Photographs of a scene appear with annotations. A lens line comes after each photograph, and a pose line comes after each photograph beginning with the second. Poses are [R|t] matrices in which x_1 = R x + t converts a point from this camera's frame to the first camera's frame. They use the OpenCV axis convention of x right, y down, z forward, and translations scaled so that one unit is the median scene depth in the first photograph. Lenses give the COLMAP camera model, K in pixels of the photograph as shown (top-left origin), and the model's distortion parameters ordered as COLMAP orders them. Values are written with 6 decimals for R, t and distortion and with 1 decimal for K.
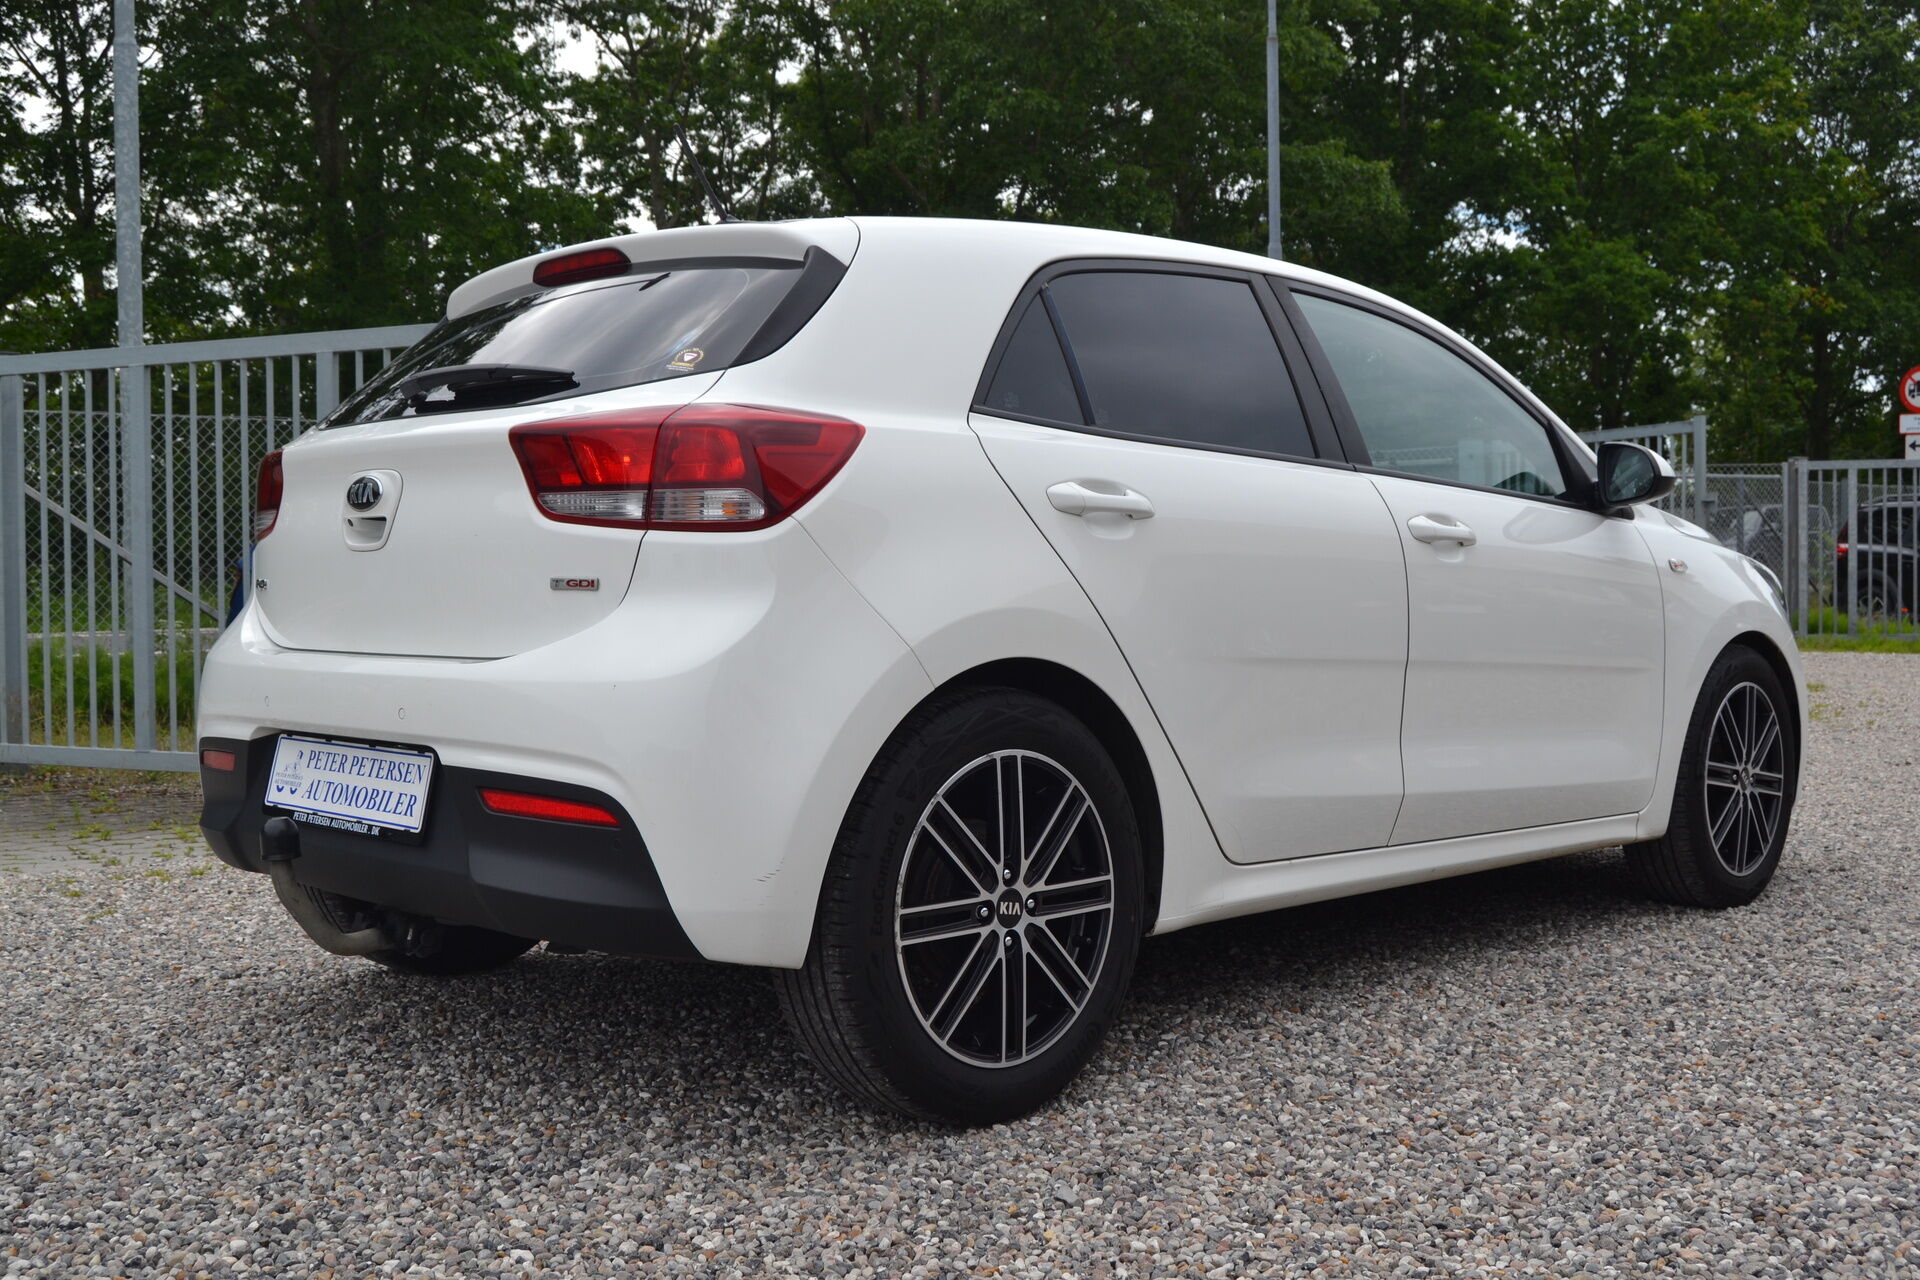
lens RADIAL K [[1990.7, 0, 960.0], [0, 1990.7, 640.0], [0, 0, 1]] dist [-0.076384, -0.005785]
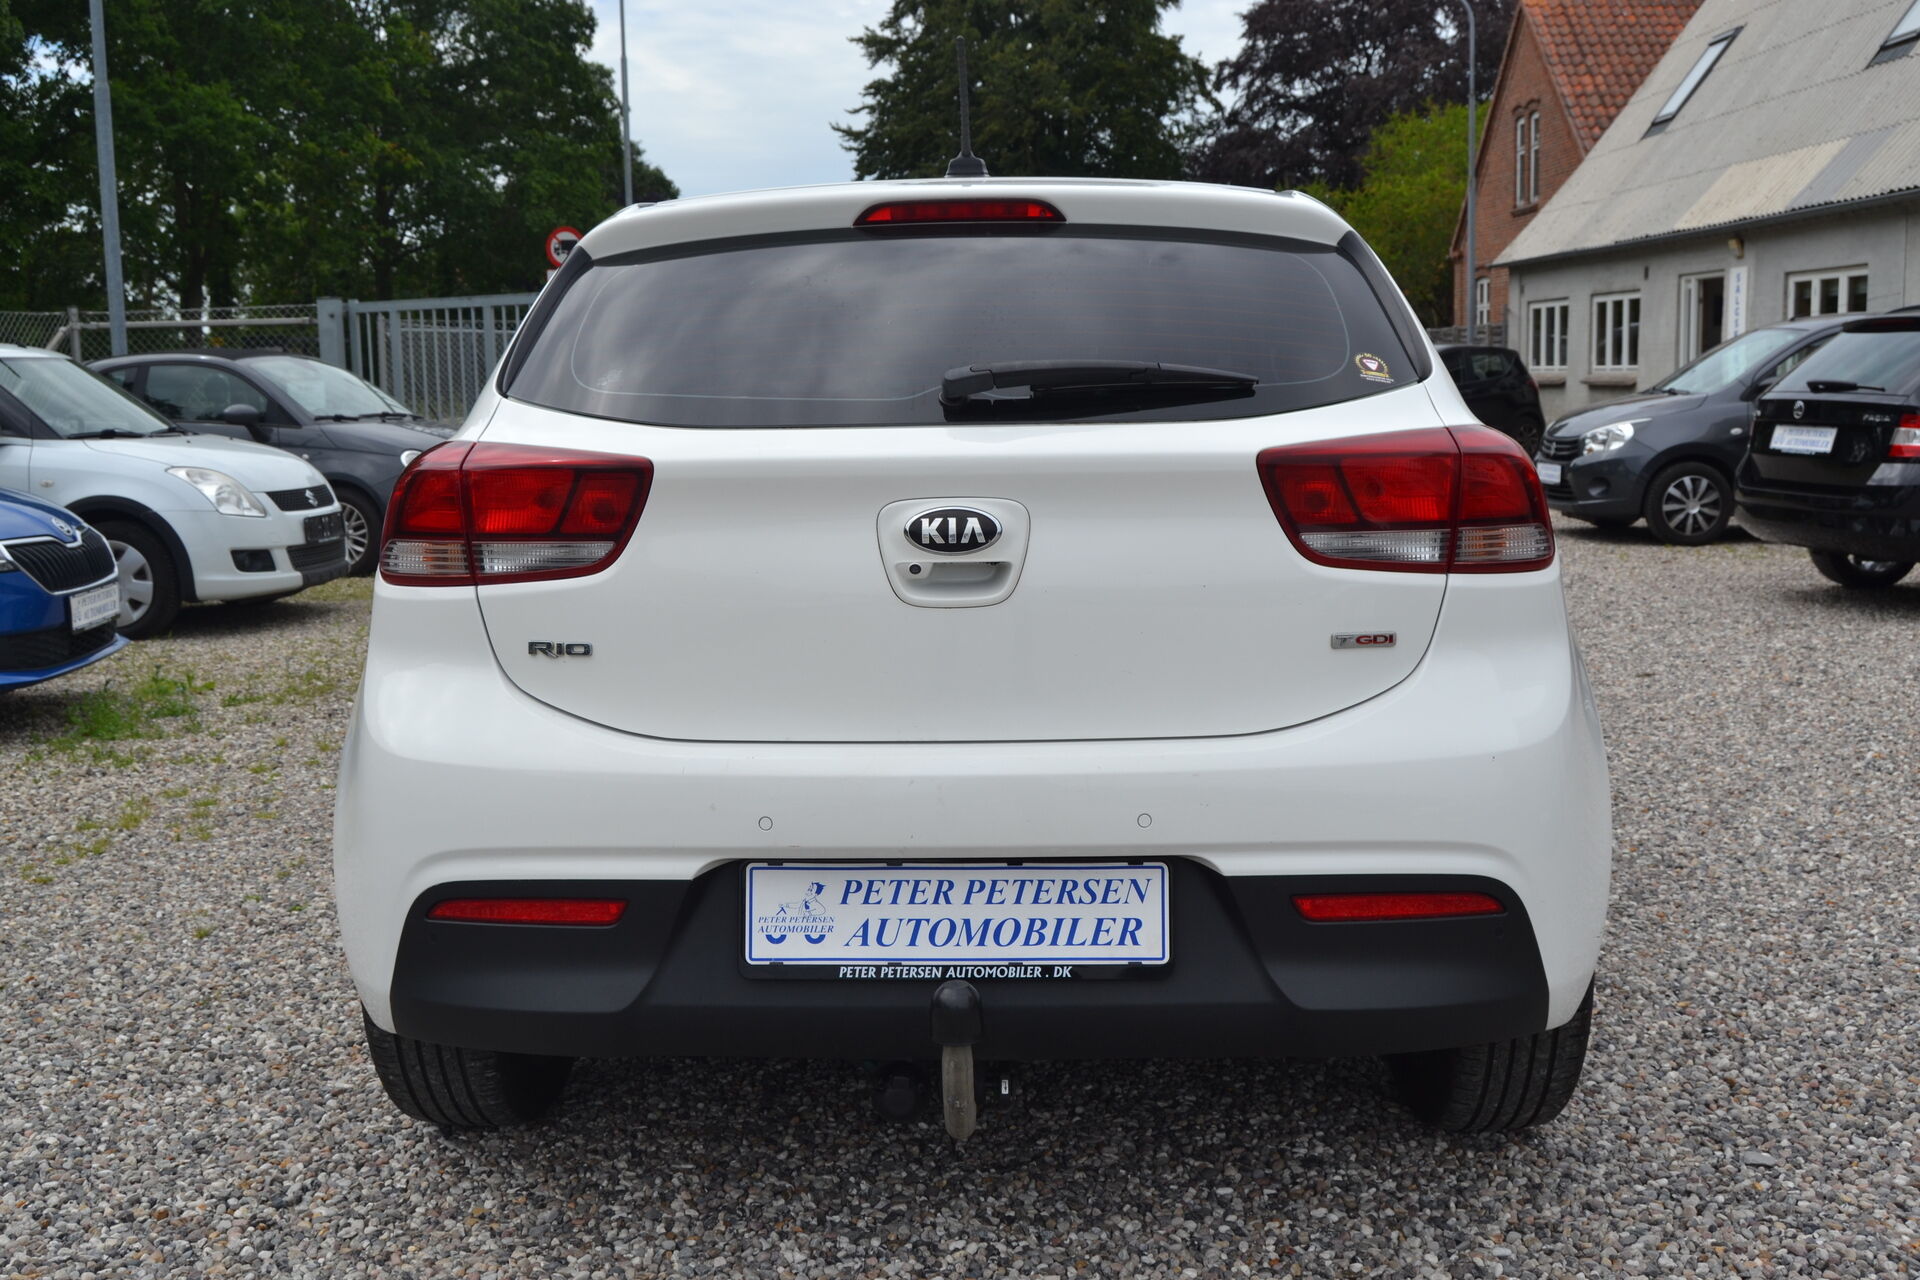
lens RADIAL K [[1855.8, 0, 960.0], [0, 1855.8, 640.0], [0, 0, 1]] dist [-0.039986, -0.016119]
pose [[0.732904, -0.098317, 0.673191, -0.790264], [0.034562, 0.993606, 0.107484, -0.110475], [-0.679454, -0.055509, 0.731616, 0.496922]]
